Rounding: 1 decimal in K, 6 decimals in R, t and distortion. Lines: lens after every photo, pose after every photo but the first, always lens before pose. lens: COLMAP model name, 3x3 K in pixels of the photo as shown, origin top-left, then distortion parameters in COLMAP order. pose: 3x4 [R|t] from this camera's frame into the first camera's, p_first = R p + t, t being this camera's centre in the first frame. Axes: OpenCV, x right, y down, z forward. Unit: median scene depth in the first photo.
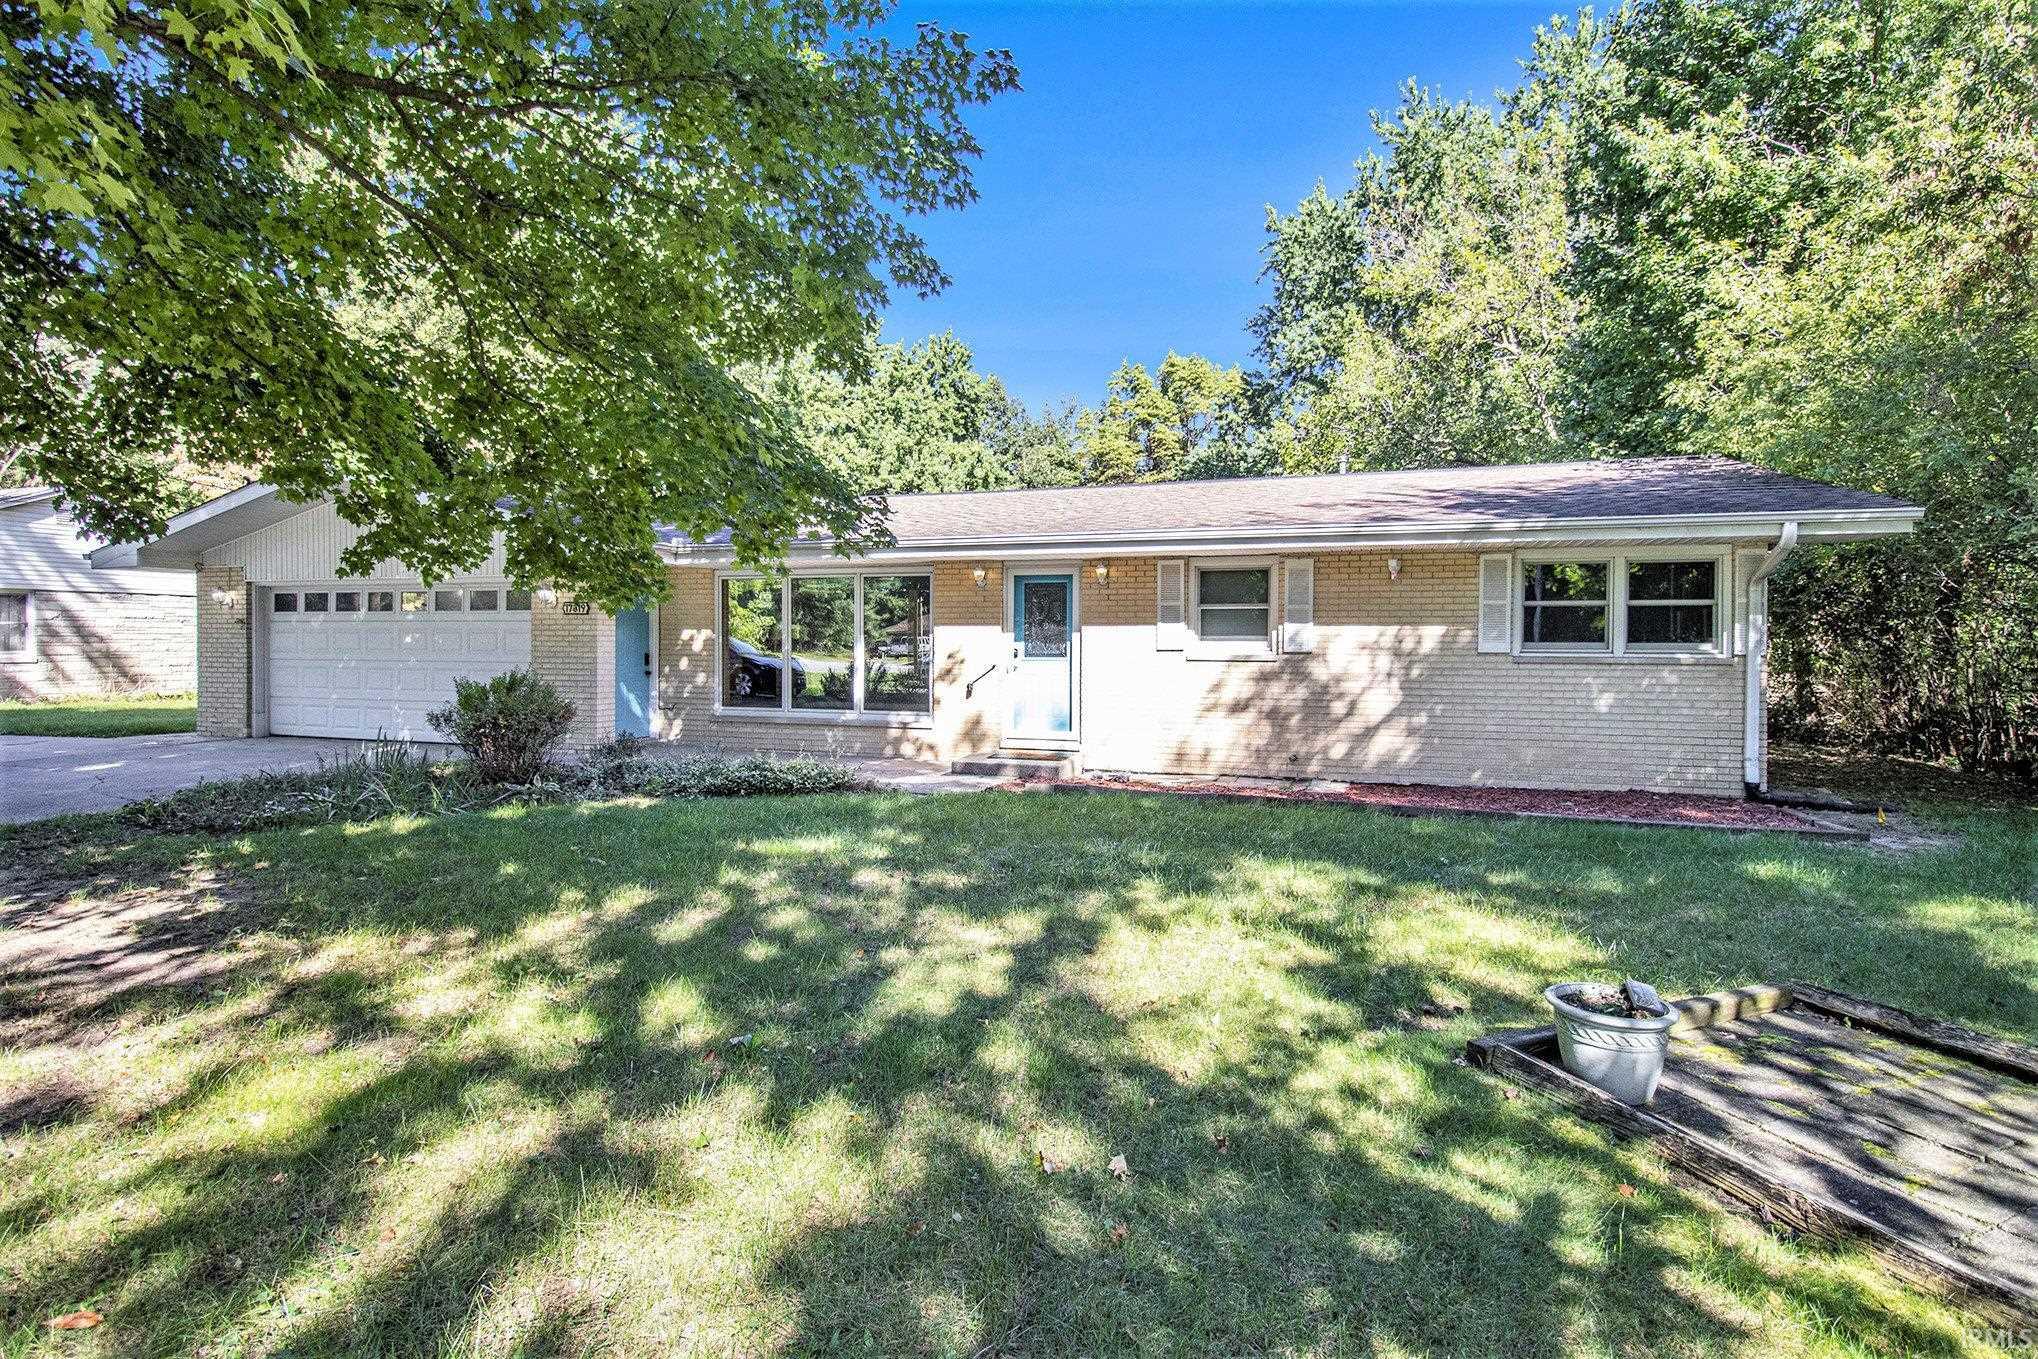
lens RADIAL K [[1017.8, 0, 1019.4], [0, 1017.8, 690.4], [0, 0, 1]] dist [0.003634, 0.000449]
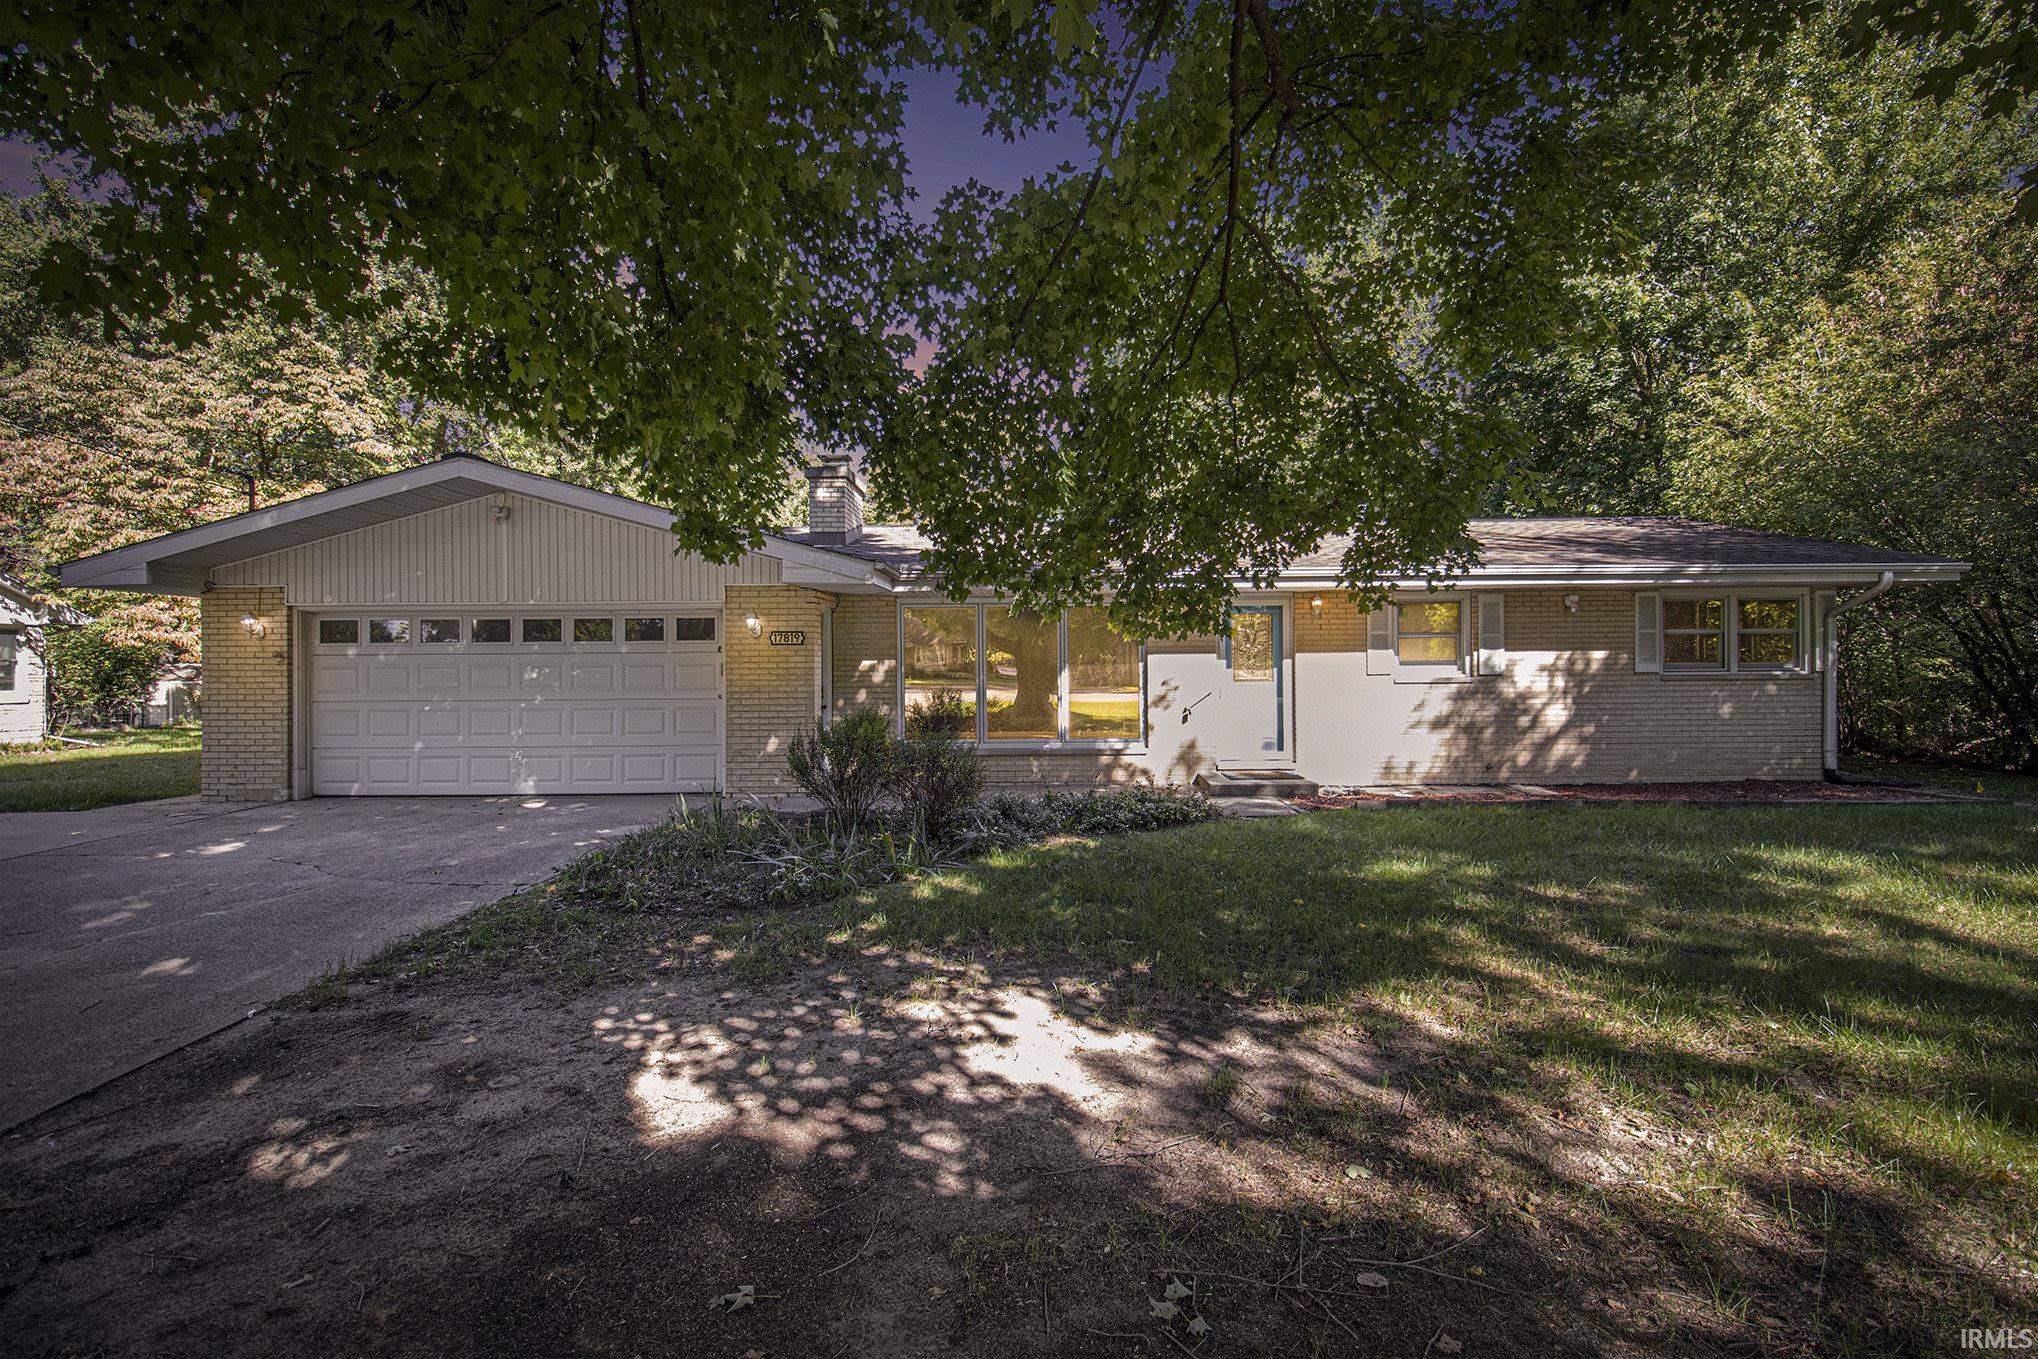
lens RADIAL K [[961.6, 0, 1018.9], [0, 961.6, 664.3], [0, 0, 1]] dist [0.000149, -0.000470]
pose [[0.949288, -0.010183, 0.314242, -0.577020], [0.027440, 0.998345, -0.050541, -0.008027], [-0.313208, 0.056601, 0.947996, 0.132434]]
